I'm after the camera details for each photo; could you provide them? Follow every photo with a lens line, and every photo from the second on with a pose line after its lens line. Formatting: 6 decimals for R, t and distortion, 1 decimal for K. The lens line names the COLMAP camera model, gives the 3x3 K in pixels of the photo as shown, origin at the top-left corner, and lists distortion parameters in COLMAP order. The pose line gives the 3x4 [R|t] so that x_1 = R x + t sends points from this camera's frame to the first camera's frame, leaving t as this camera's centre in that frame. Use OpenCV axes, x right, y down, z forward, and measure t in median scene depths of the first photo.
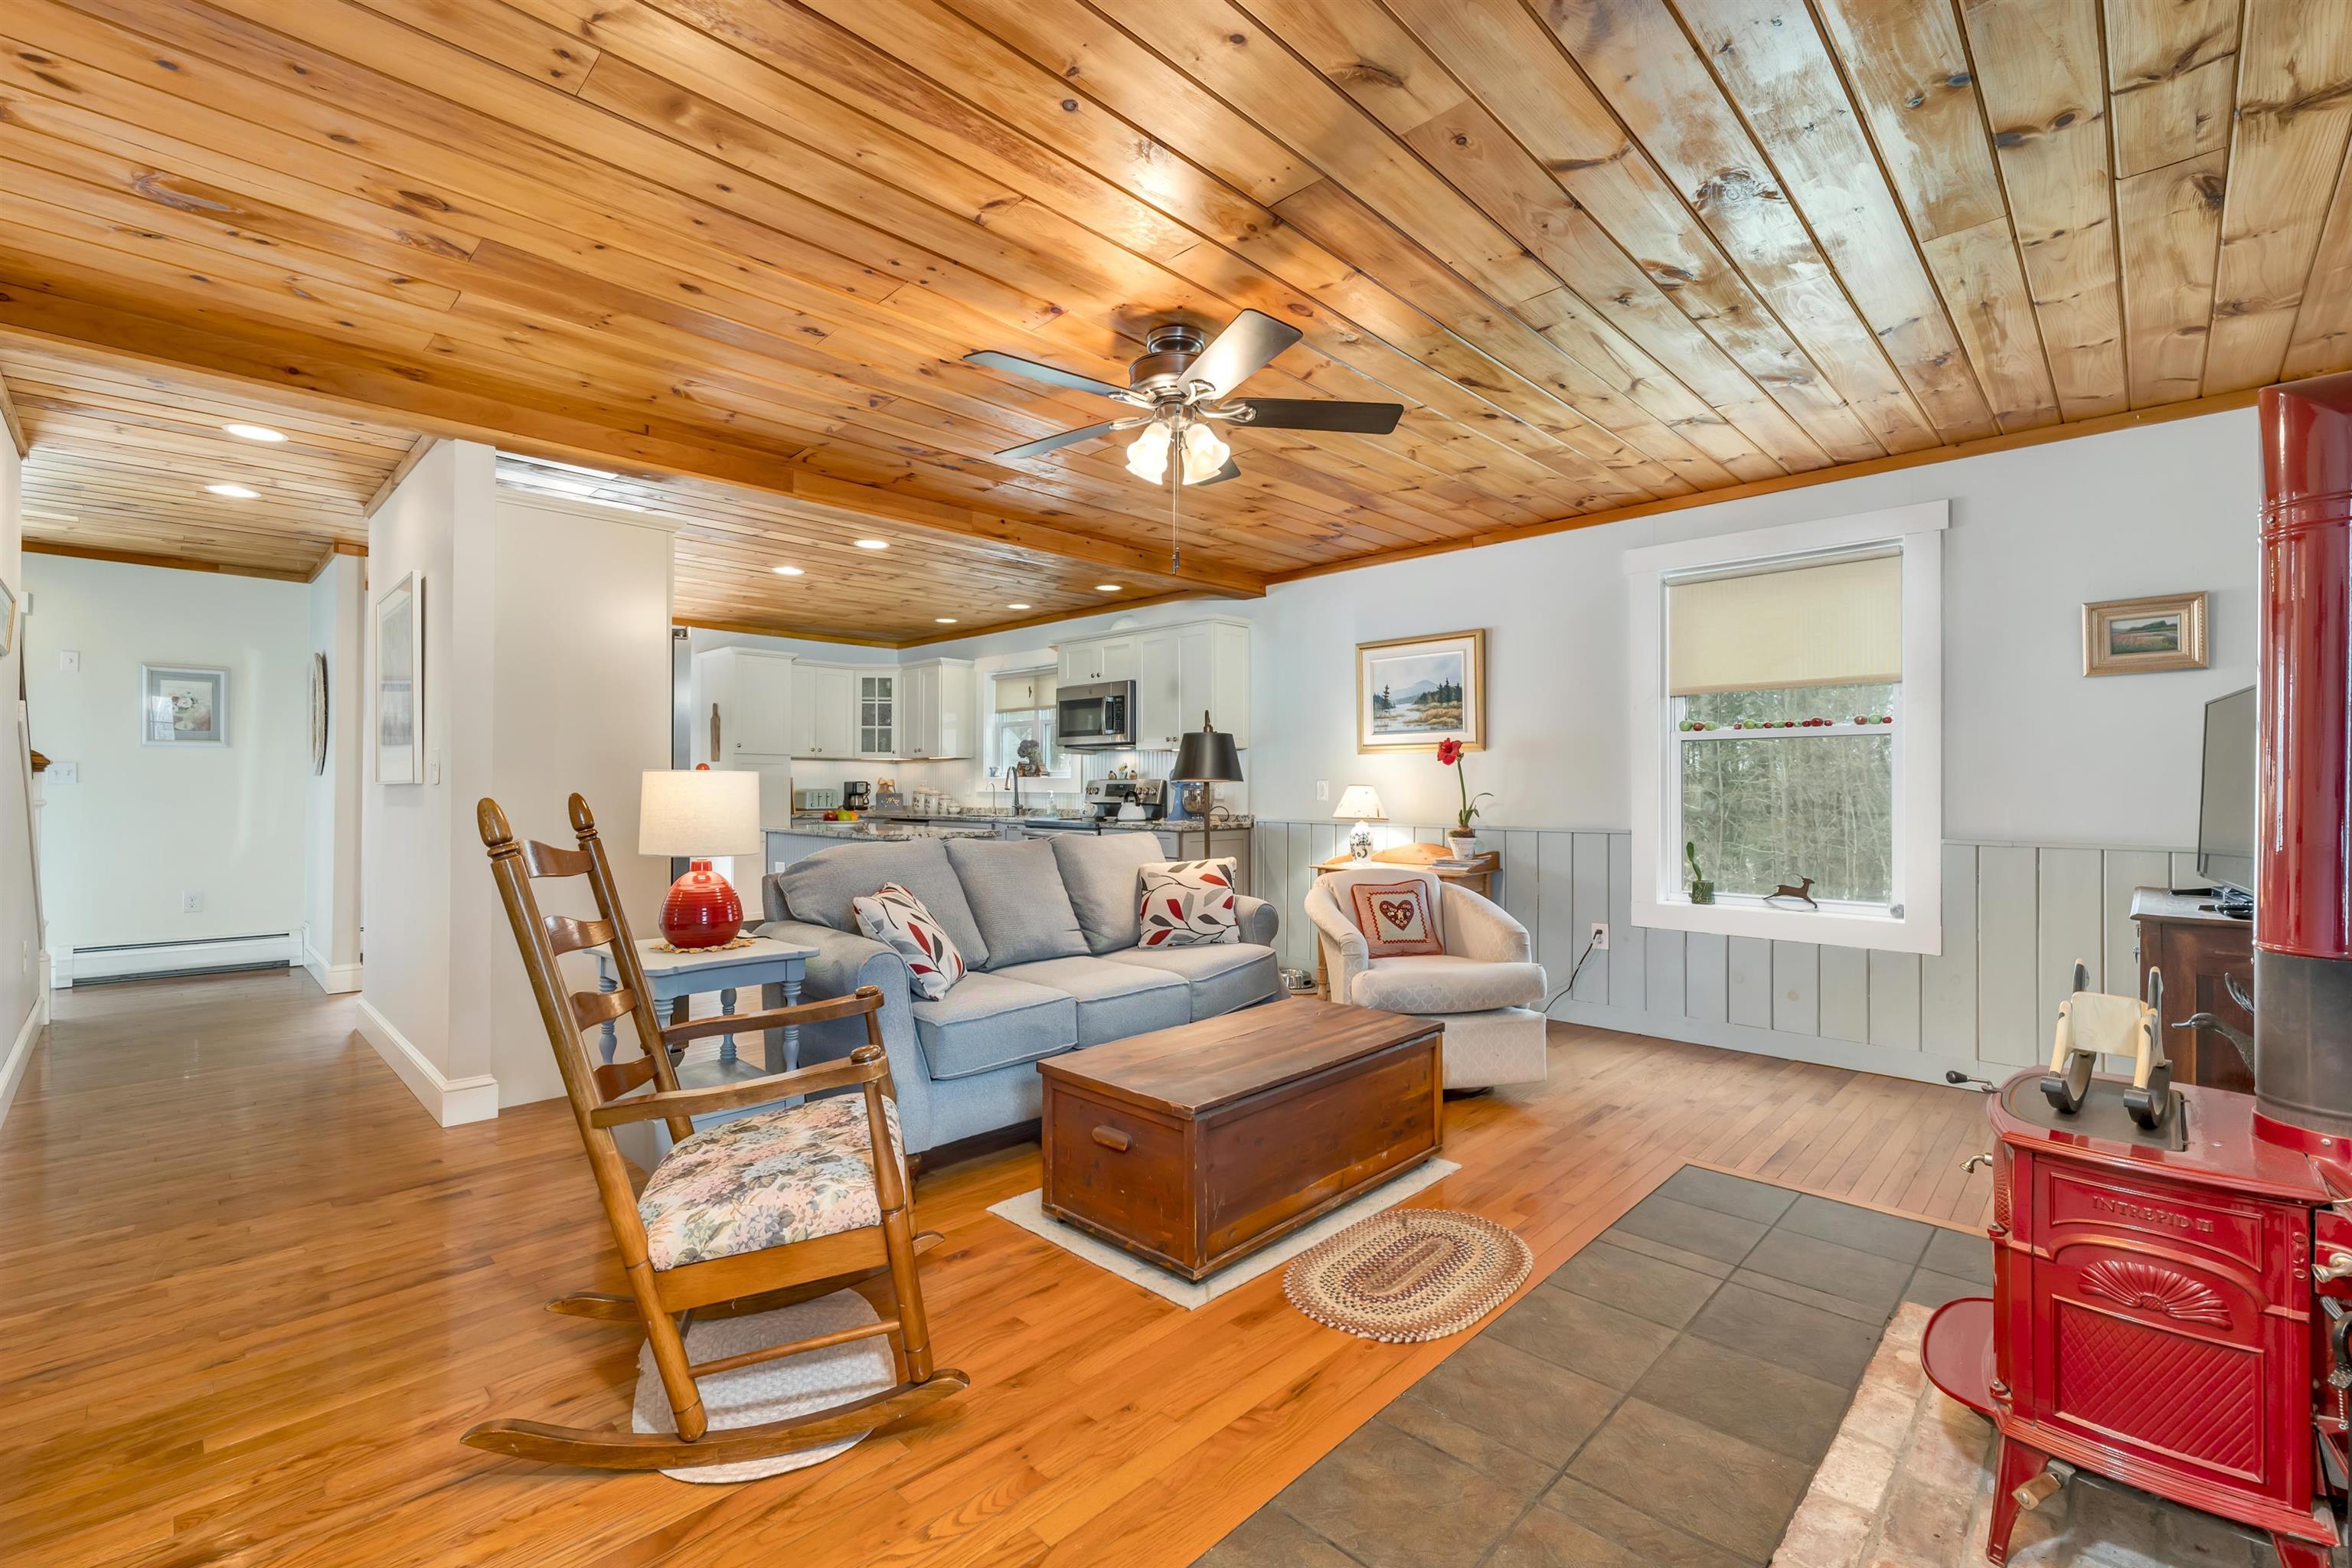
lens RADIAL K [[1026.7, 0, 1138.8], [0, 1026.7, 785.6], [0, 0, 1]] dist [0.013646, 0.000191]
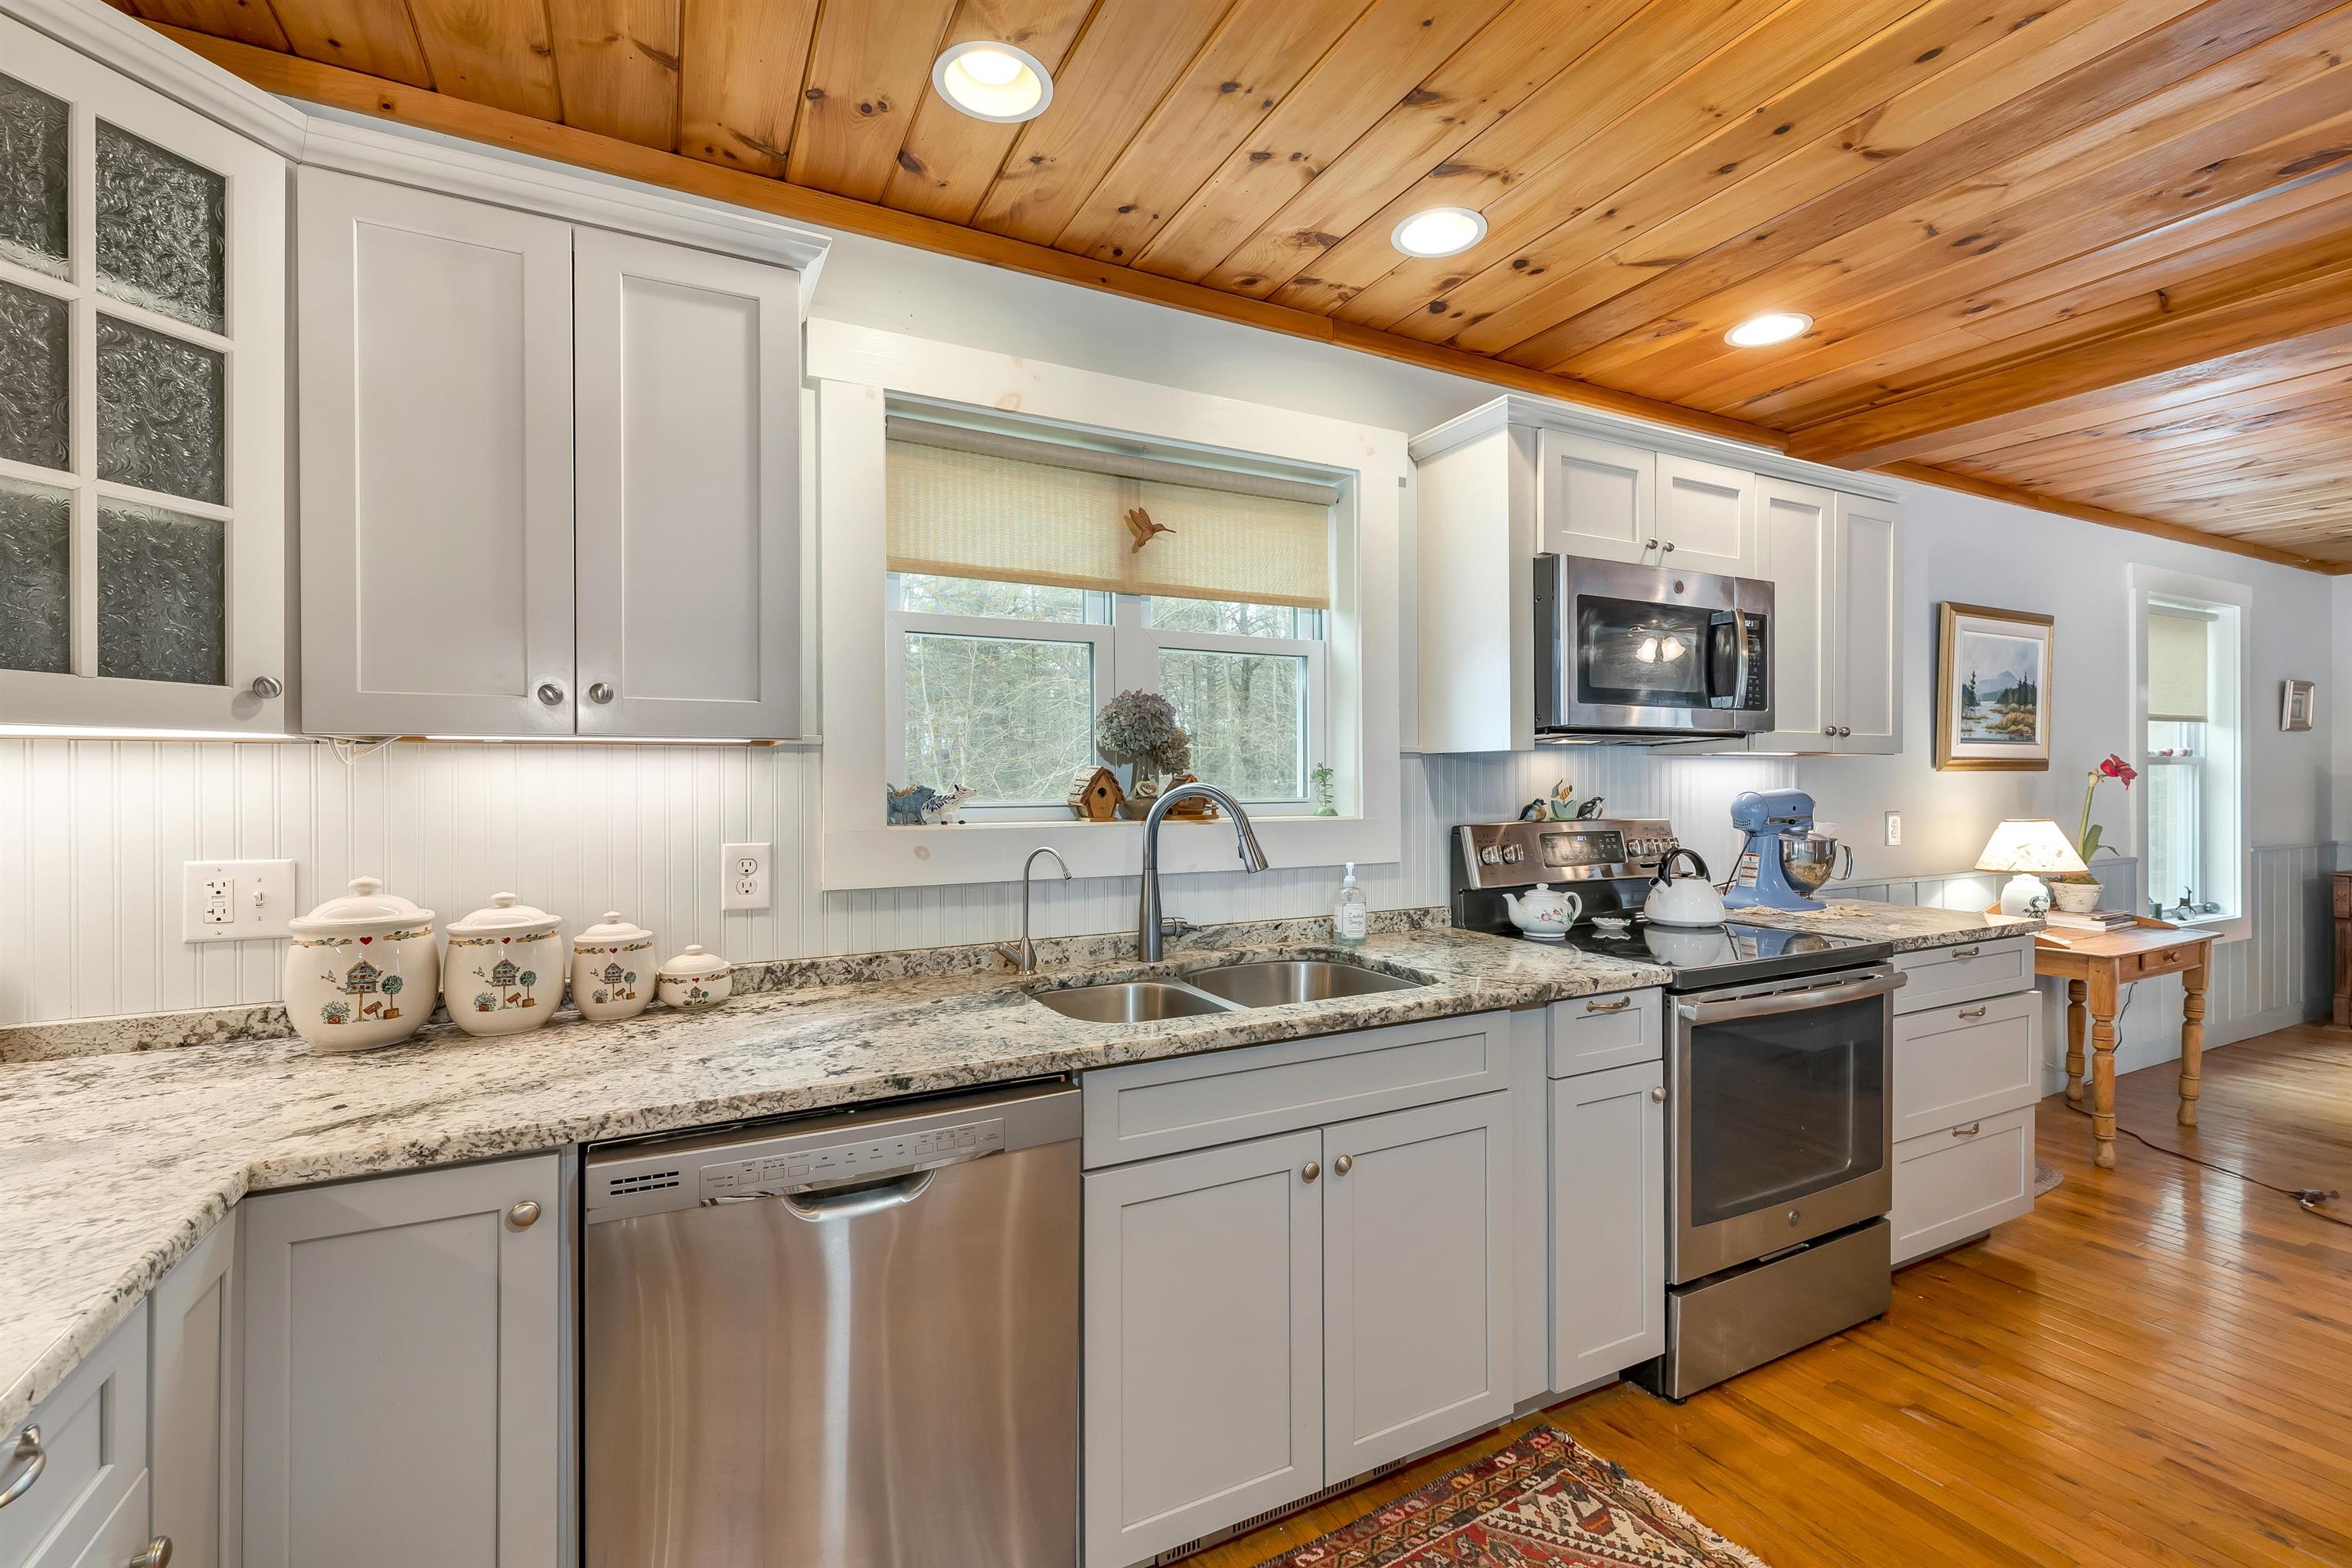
lens RADIAL K [[964.8, 0, 1221.2], [0, 964.8, 787.8], [0, 0, 1]] dist [0.000005, -0.000071]
pose [[0.276868, -0.012507, 0.960826, -0.409486], [0.007741, 0.999912, 0.010786, -0.023609], [-0.960877, 0.004452, 0.276941, 1.016694]]
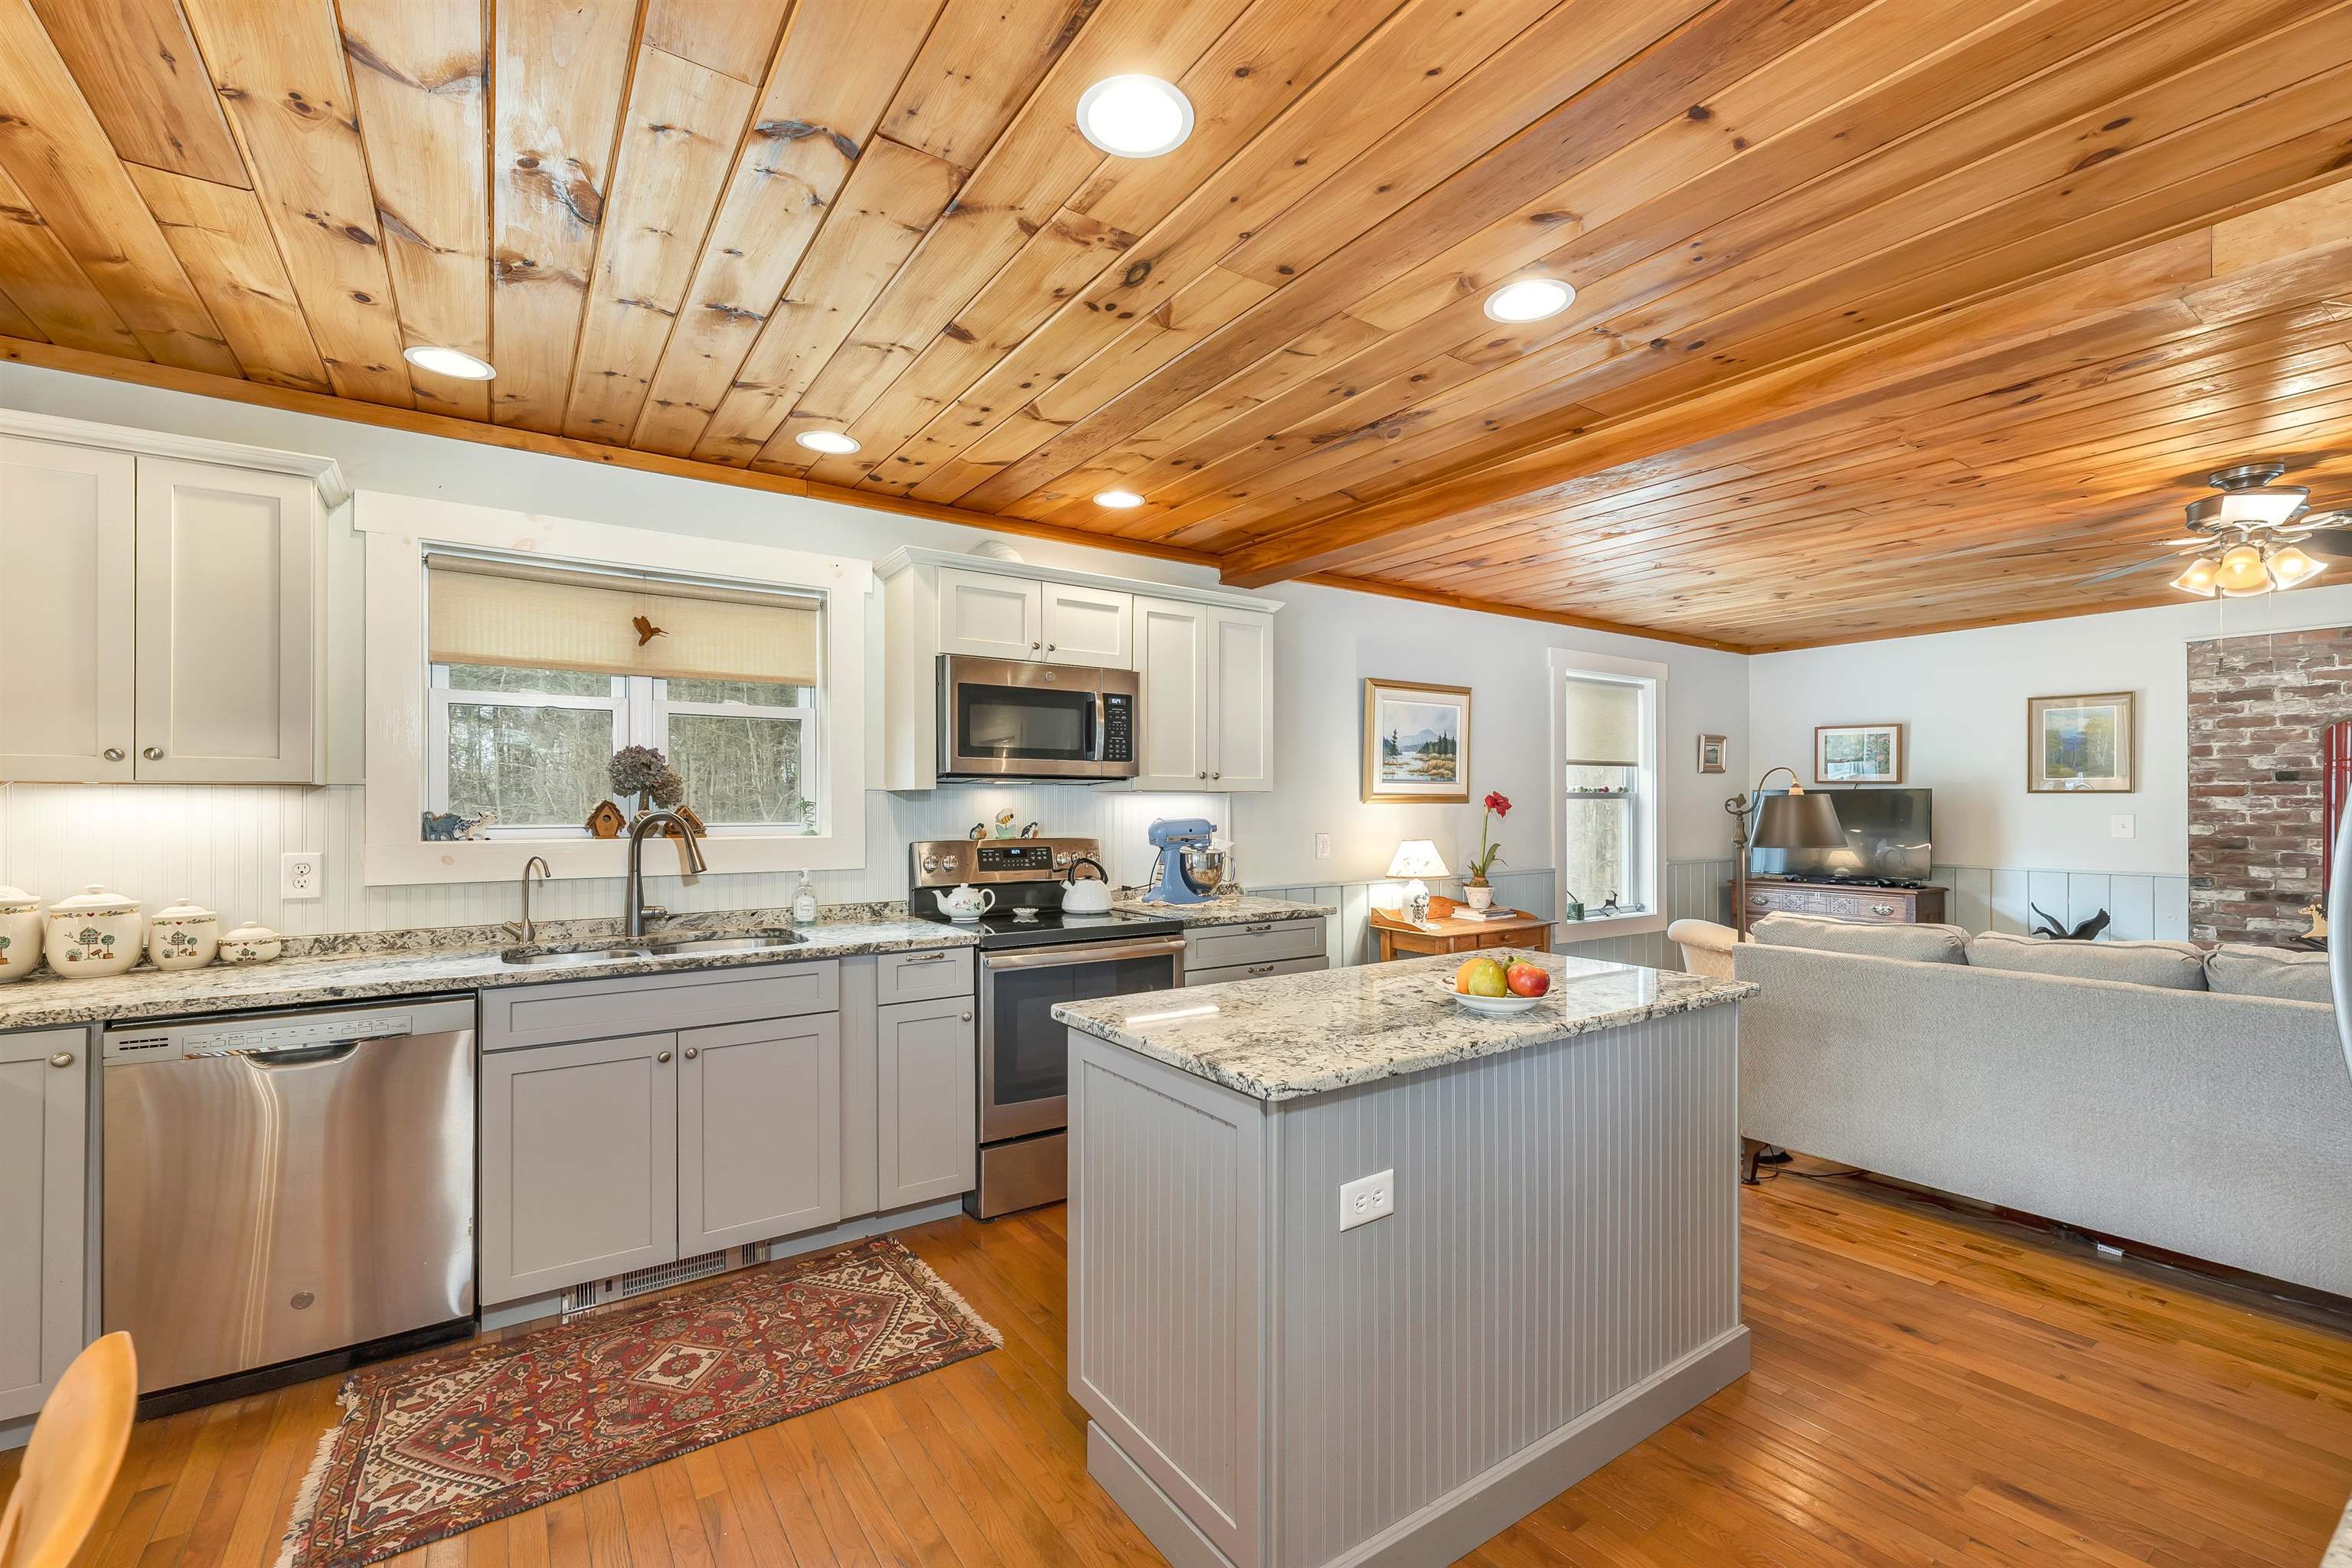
lens RADIAL K [[964.8, 0, 1177.0], [0, 964.8, 801.8], [0, 0, 1]] dist [0.000005, -0.000071]
pose [[0.156293, 0.001193, 0.987710, -0.508147], [0.003306, 0.999993, -0.001731, -0.024521], [-0.987705, 0.003536, 0.156288, 0.823032]]
